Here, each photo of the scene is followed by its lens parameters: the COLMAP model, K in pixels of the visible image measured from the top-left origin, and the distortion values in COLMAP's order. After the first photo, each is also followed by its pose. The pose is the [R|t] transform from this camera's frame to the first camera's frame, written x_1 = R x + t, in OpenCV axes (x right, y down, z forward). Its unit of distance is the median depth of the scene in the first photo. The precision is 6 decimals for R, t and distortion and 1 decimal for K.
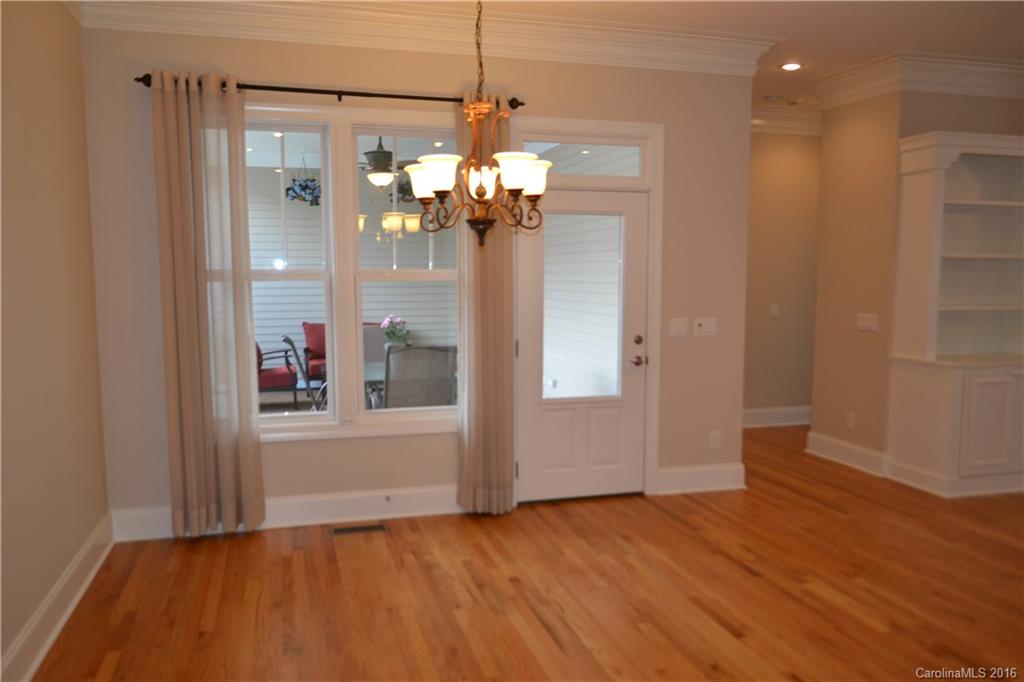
lens RADIAL K [[811.3, 0, 511.4], [0, 811.3, 353.3], [0, 0, 1]] dist [-0.008973, 0.000128]
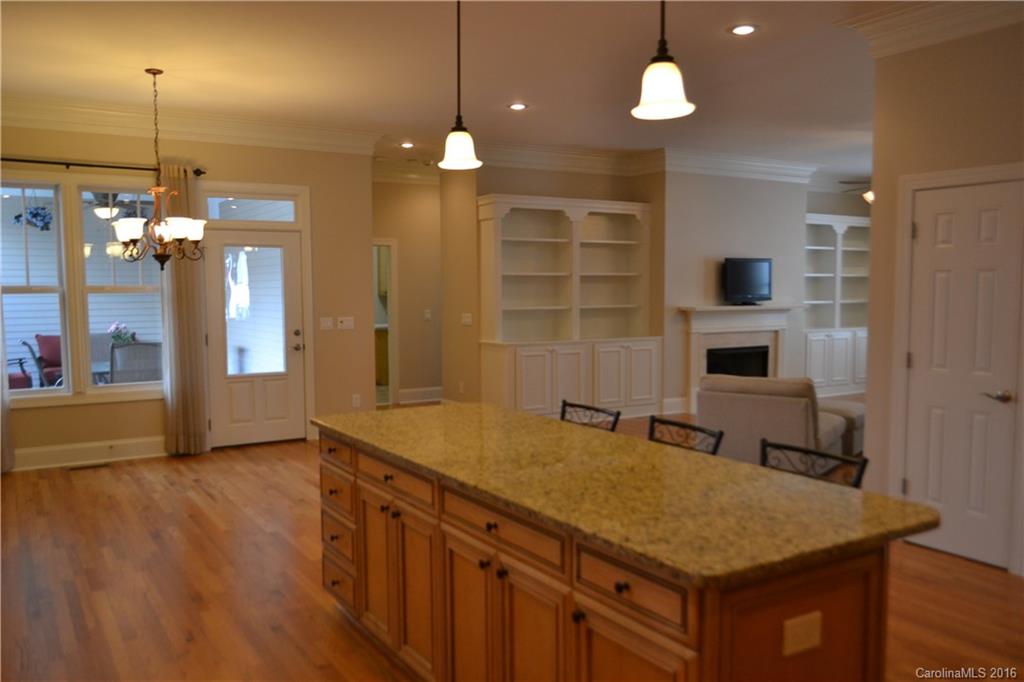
lens RADIAL K [[840.6, 0, 511.3], [0, 840.6, 350.1], [0, 0, 1]] dist [-0.001371, -0.005153]
pose [[0.963011, -0.026764, 0.268128, 0.122578], [0.034165, 0.999152, -0.022975, 0.063522], [-0.267286, 0.031286, 0.963109, -0.563602]]
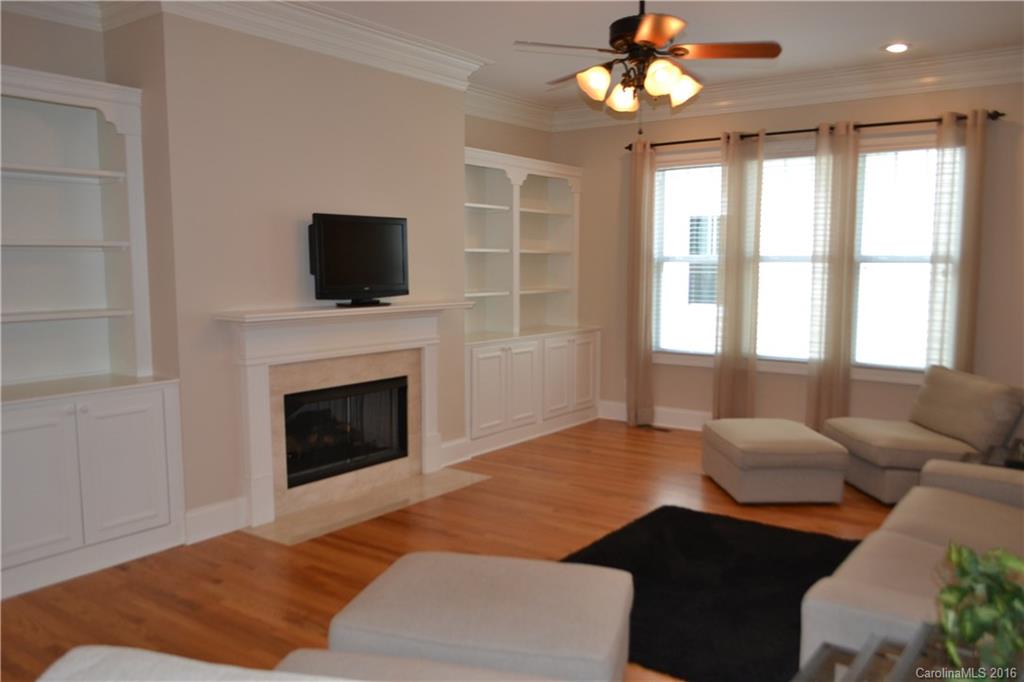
lens RADIAL K [[811.3, 0, 511.4], [0, 811.3, 353.3], [0, 0, 1]] dist [-0.008973, 0.000128]
pose [[0.789450, -0.070118, 0.609797, 0.702087], [0.065882, 0.997394, 0.029394, -0.024097], [-0.610269, 0.016970, 0.792013, 0.258808]]
